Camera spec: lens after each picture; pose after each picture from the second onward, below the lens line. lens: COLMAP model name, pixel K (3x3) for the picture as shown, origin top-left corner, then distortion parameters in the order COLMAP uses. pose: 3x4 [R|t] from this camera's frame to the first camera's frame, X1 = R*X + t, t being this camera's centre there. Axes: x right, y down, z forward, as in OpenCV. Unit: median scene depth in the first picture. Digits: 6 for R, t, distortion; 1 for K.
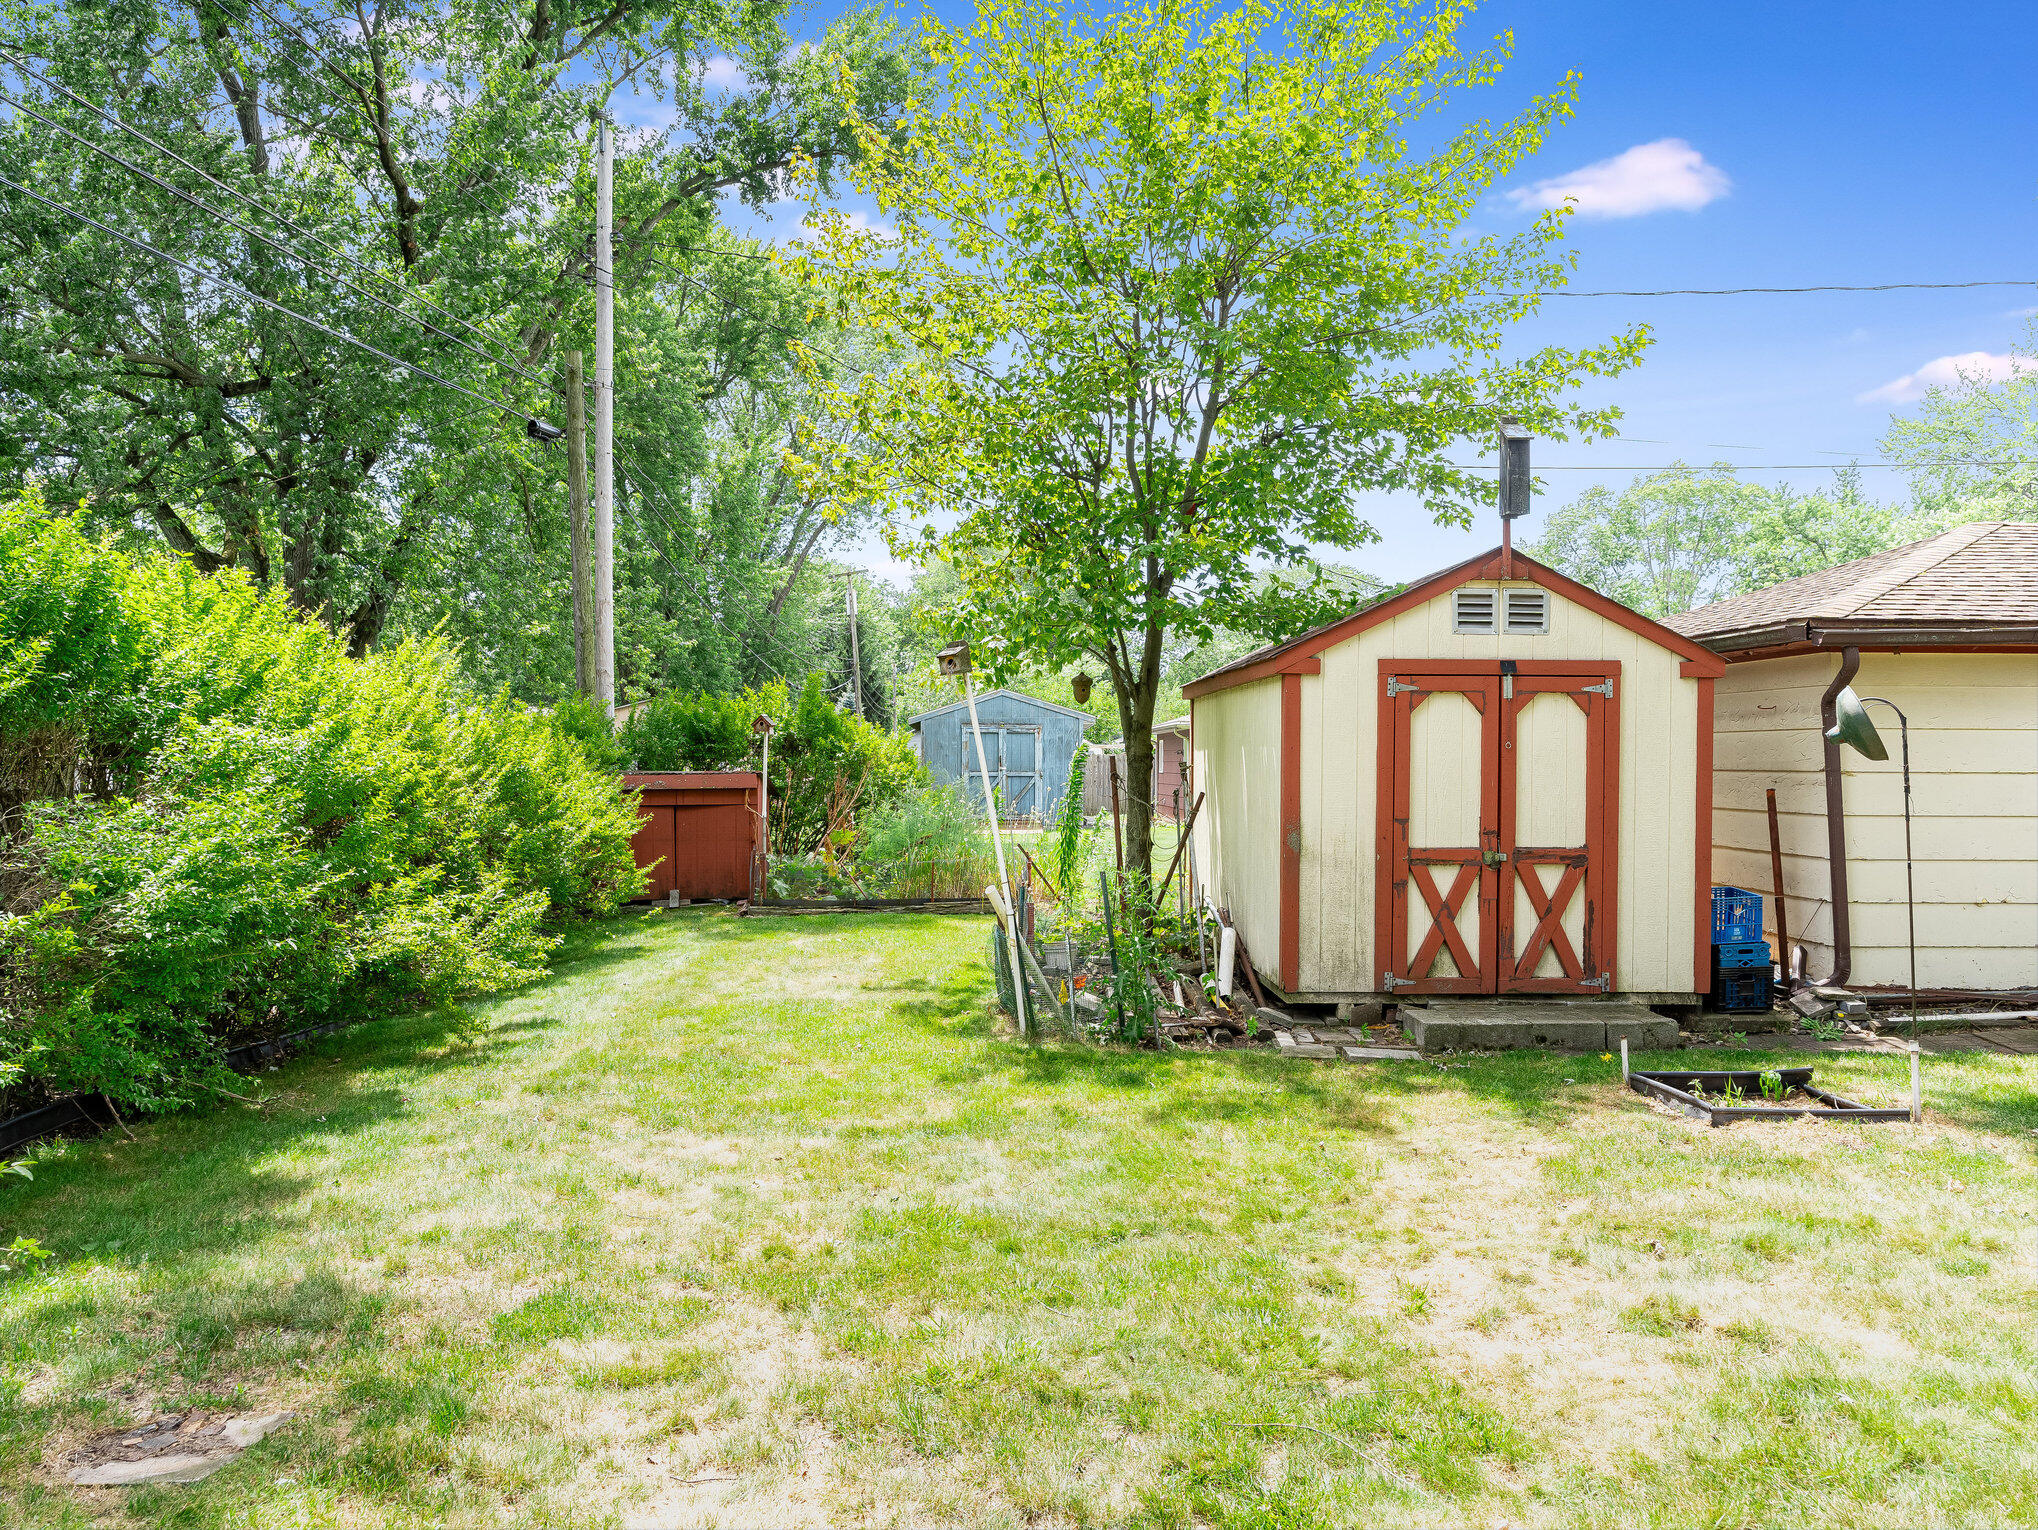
lens RADIAL K [[1530.3, 0, 1018.7], [0, 1530.3, 756.3], [0, 0, 1]] dist [0.000700, 0.005456]
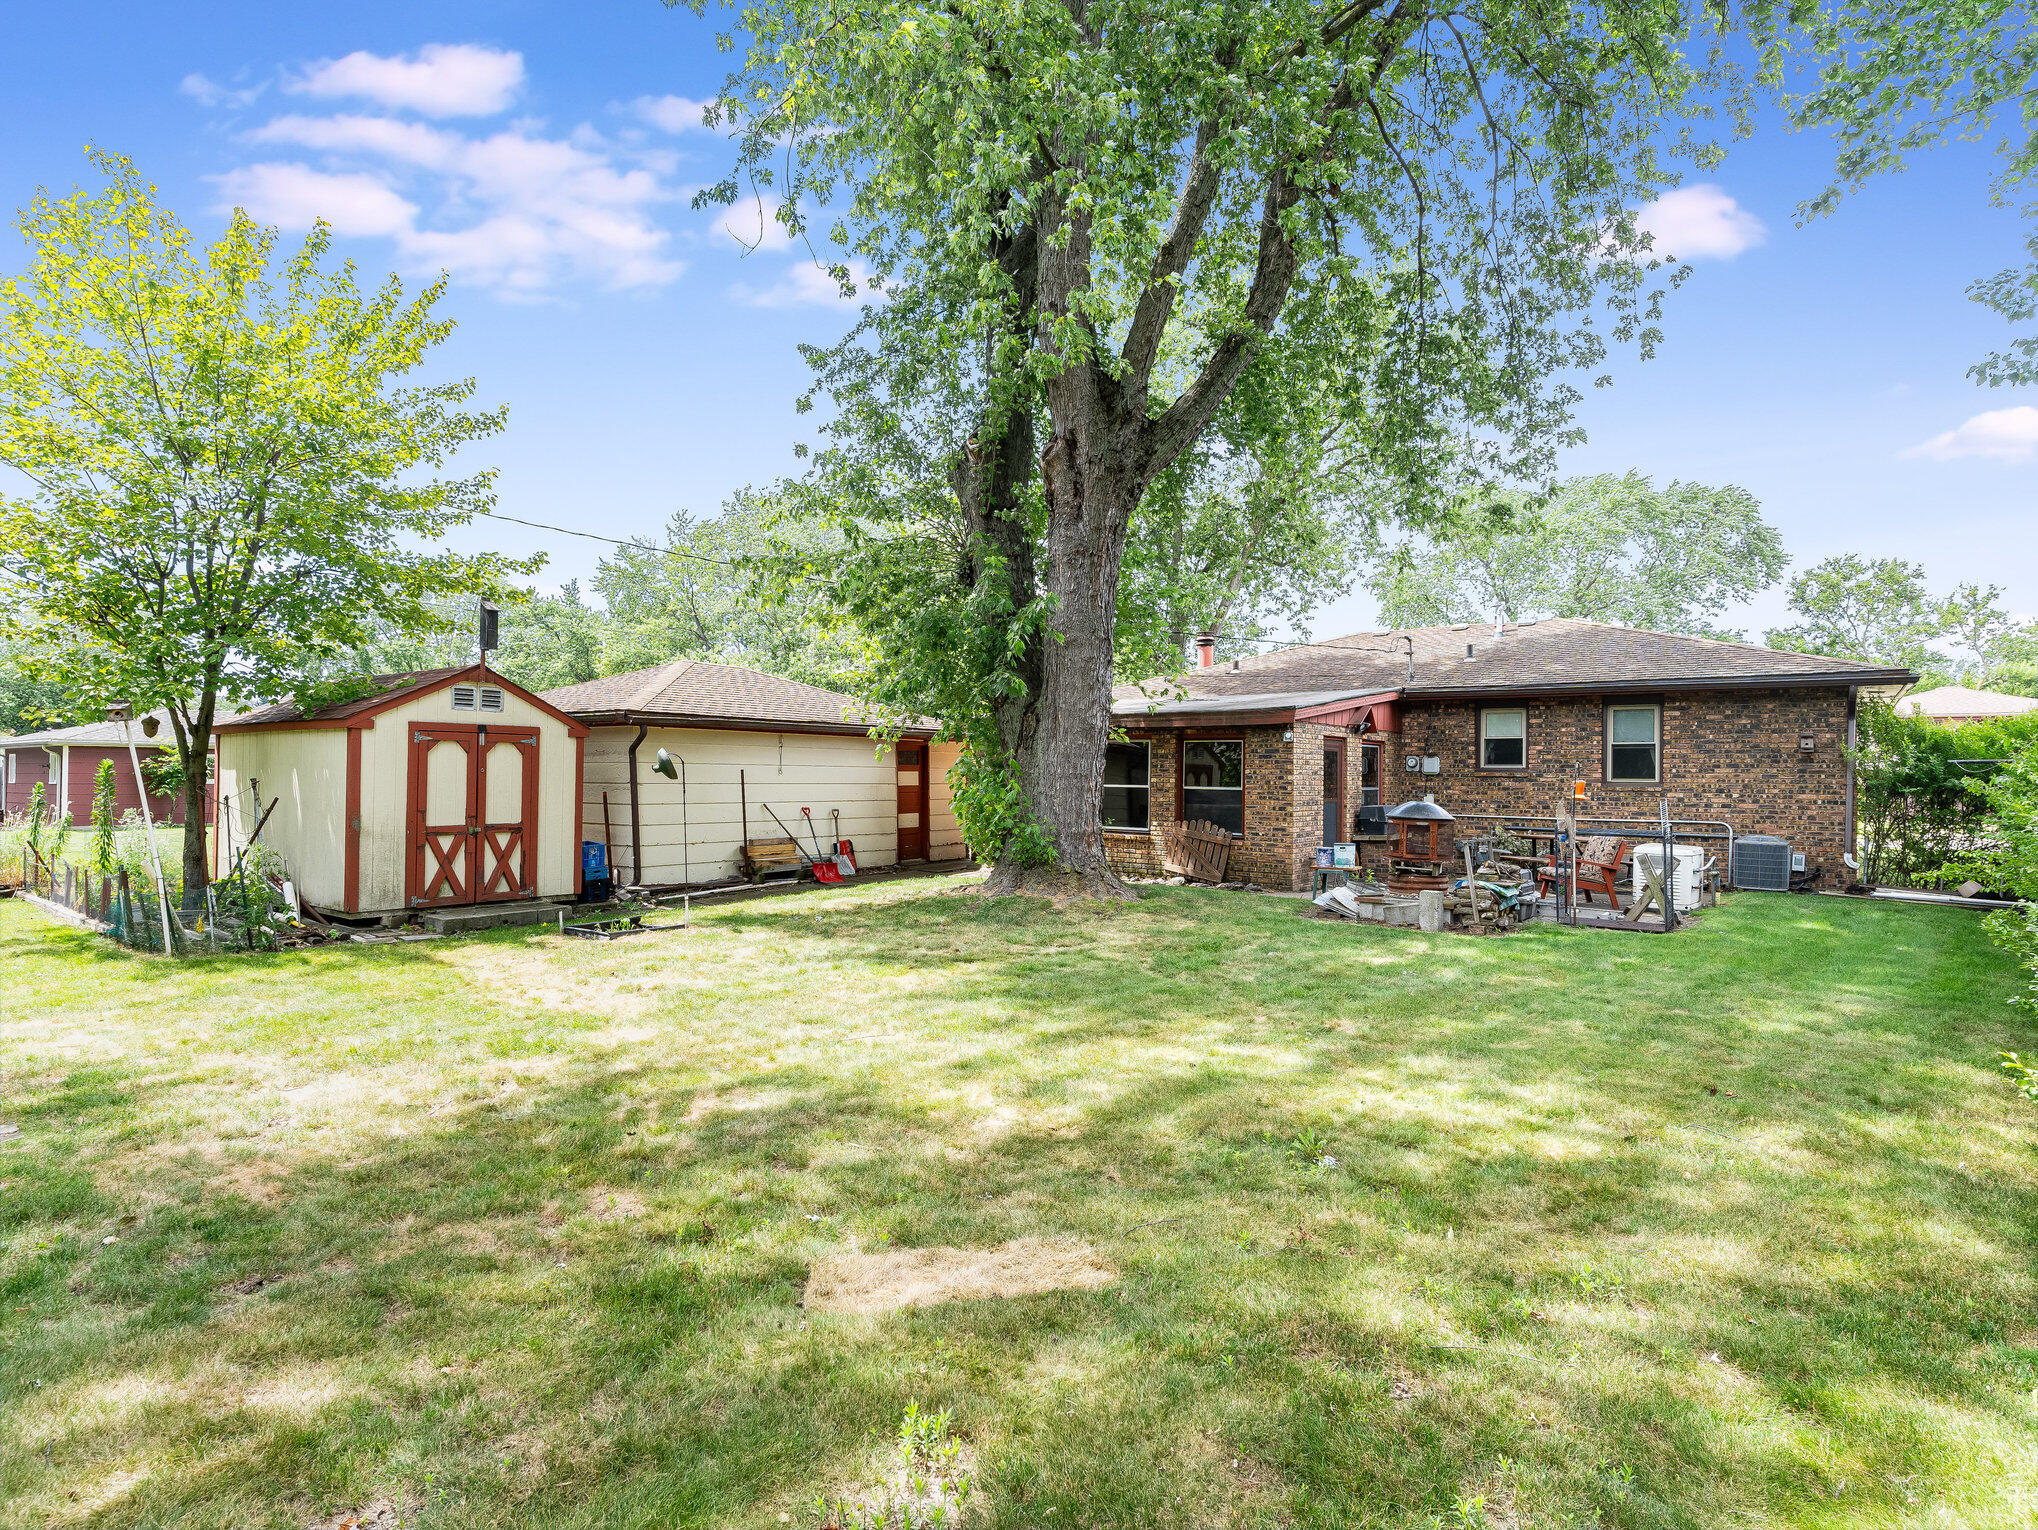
lens RADIAL K [[1104.7, 0, 1024.9], [0, 1104.7, 769.4], [0, 0, 1]] dist [-0.001170, 0.001551]
pose [[0.619713, 0.007074, 0.784797, -0.330675], [-0.004997, 0.999975, -0.005068, -0.004575], [-0.784813, -0.000782, 0.619733, -0.363535]]
